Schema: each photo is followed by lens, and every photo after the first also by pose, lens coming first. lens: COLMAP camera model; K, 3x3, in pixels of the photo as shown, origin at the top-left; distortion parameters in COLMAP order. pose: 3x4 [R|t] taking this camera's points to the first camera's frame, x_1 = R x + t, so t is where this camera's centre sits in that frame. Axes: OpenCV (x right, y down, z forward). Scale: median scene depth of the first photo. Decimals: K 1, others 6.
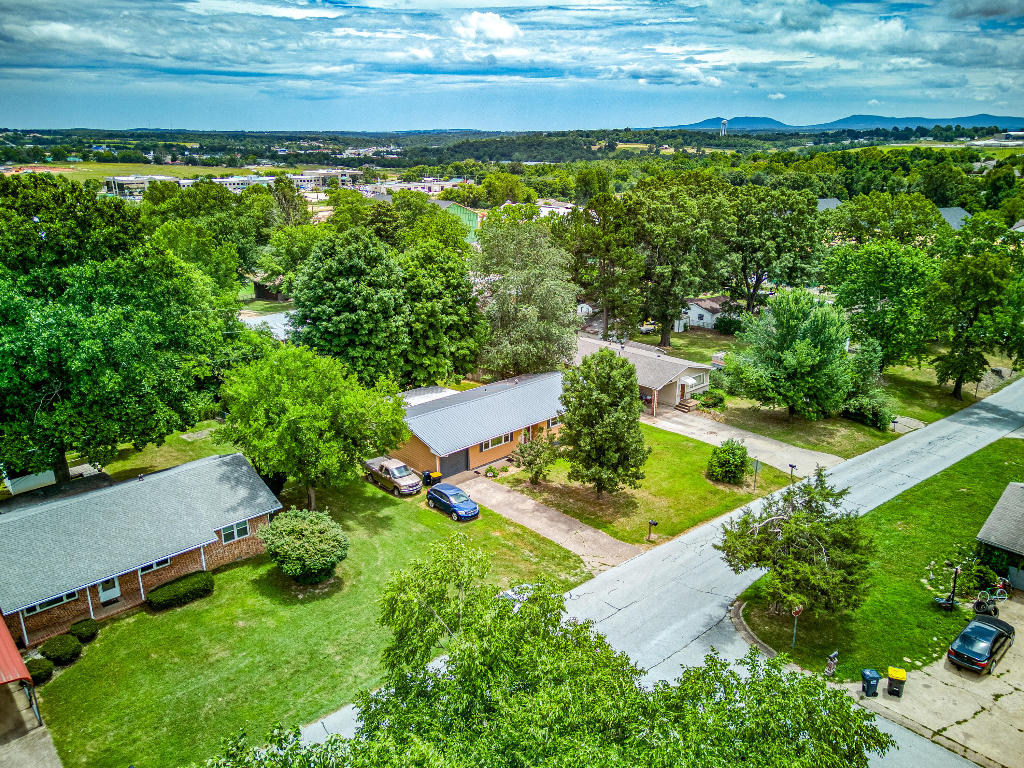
lens RADIAL K [[715.7, 0, 512.0], [0, 715.7, 384.0], [0, 0, 1]] dist [0.057594, -0.047679]
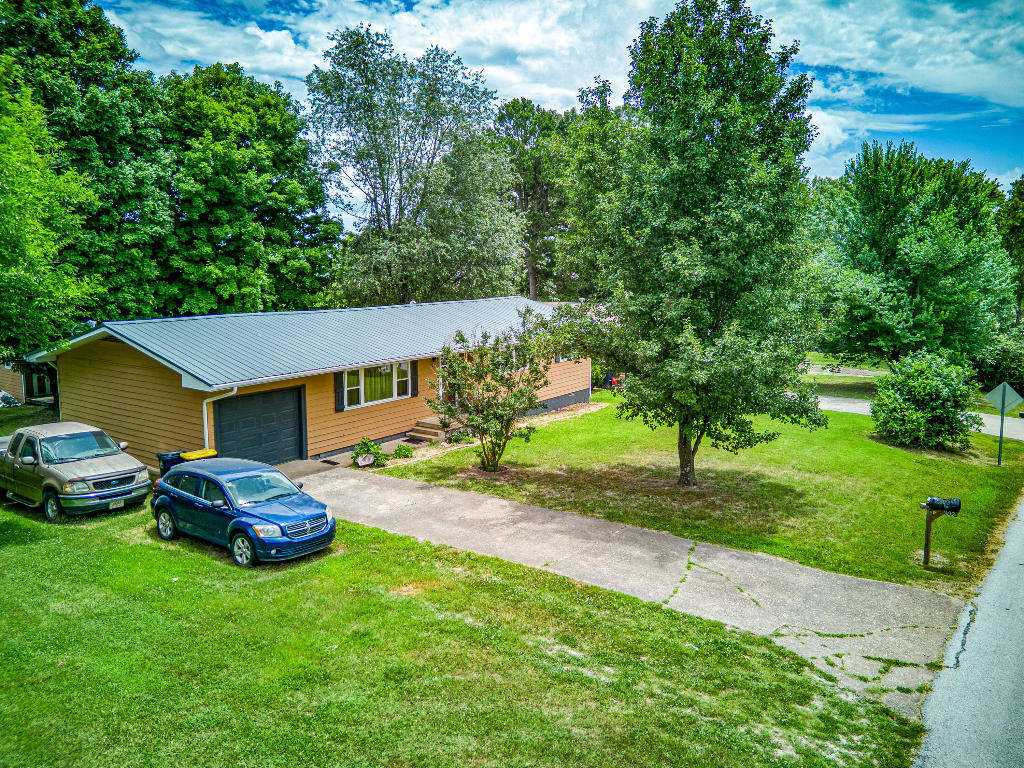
lens RADIAL K [[715.7, 0, 512.0], [0, 715.7, 384.0], [0, 0, 1]] dist [0.057594, -0.047679]
pose [[0.980482, -0.028724, 0.194502, -0.028852], [0.062086, 0.983885, -0.167674, 0.162442], [-0.186551, 0.176478, 0.966465, 0.654707]]
